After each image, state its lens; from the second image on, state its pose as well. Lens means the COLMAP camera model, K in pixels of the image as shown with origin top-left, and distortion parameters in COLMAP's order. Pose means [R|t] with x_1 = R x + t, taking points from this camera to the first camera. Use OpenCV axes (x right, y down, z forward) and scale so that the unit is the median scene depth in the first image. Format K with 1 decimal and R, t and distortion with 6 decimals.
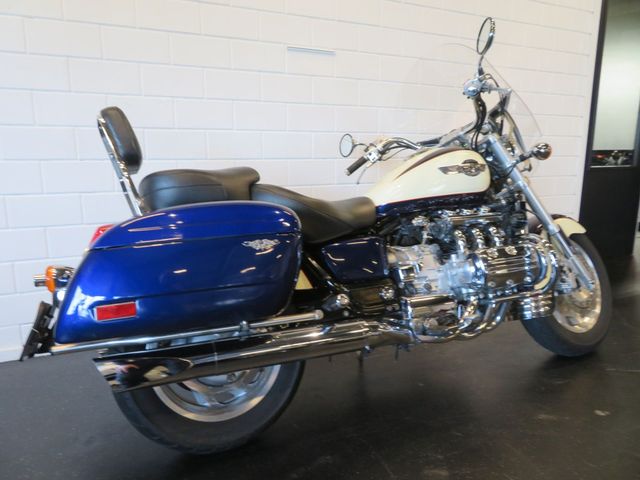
lens RADIAL K [[431.6, 0, 320.0], [0, 431.6, 240.0], [0, 0, 1]] dist [-0.038815, 0.000777]
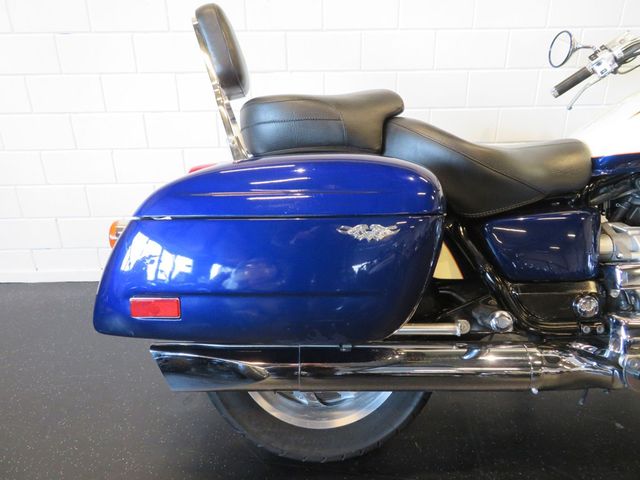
lens RADIAL K [[452.0, 0, 320.0], [0, 452.0, 240.0], [0, 0, 1]] dist [-0.000546, -0.005033]
pose [[0.917892, 0.138569, -0.371852, 0.032076], [-0.065159, 0.976963, 0.203220, -0.077127], [0.391445, -0.162305, 0.905775, 0.274020]]
